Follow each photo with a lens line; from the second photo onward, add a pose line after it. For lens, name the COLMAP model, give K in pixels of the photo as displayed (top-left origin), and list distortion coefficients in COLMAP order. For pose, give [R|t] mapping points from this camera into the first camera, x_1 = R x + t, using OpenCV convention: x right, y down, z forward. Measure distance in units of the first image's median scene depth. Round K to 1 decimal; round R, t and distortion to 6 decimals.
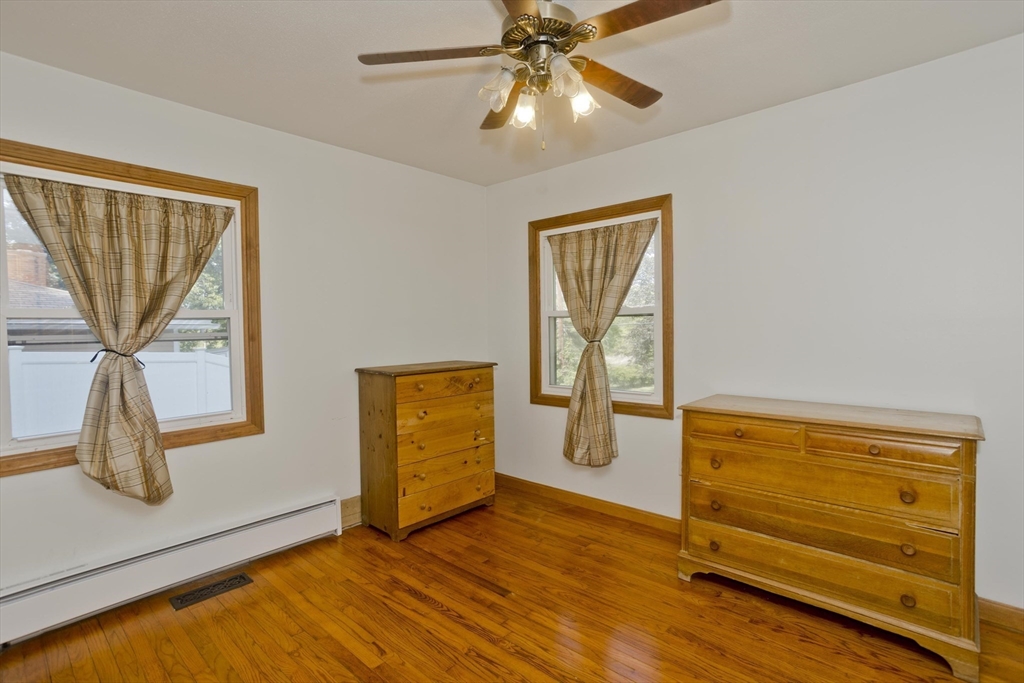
lens RADIAL K [[489.9, 0, 513.3], [0, 489.9, 337.2], [0, 0, 1]] dist [-0.040562, 0.017354]
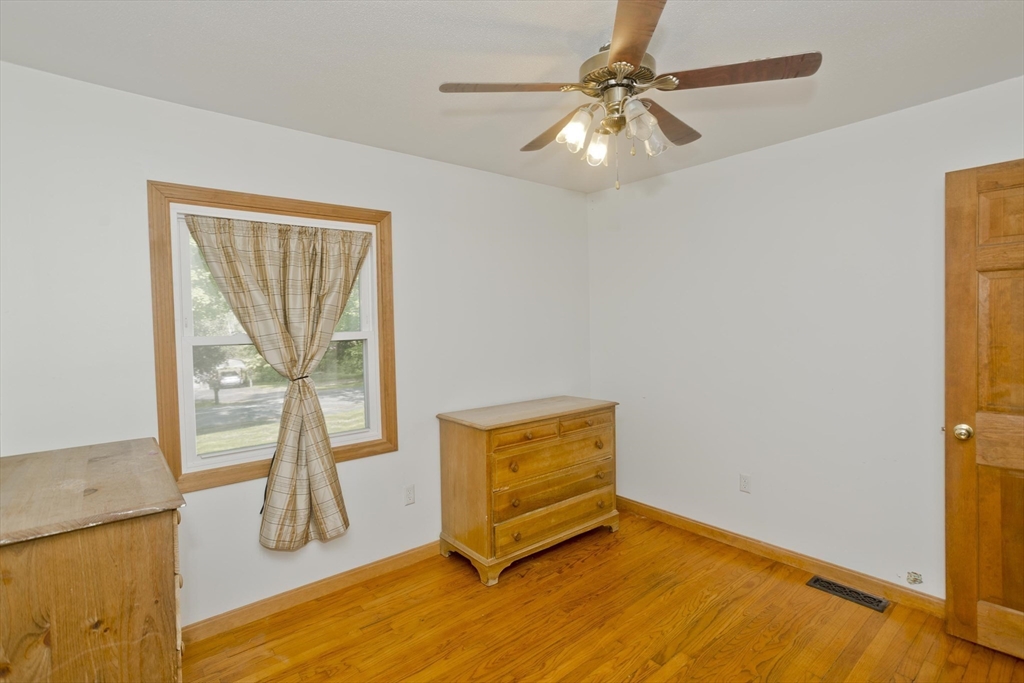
lens RADIAL K [[489.9, 0, 513.1], [0, 489.9, 341.0], [0, 0, 1]] dist [-0.040562, 0.017354]
pose [[0.140113, -0.028564, 0.989723, -0.759801], [0.038991, 0.998968, 0.023311, -0.076580], [-0.989367, 0.035324, 0.141082, 0.837100]]
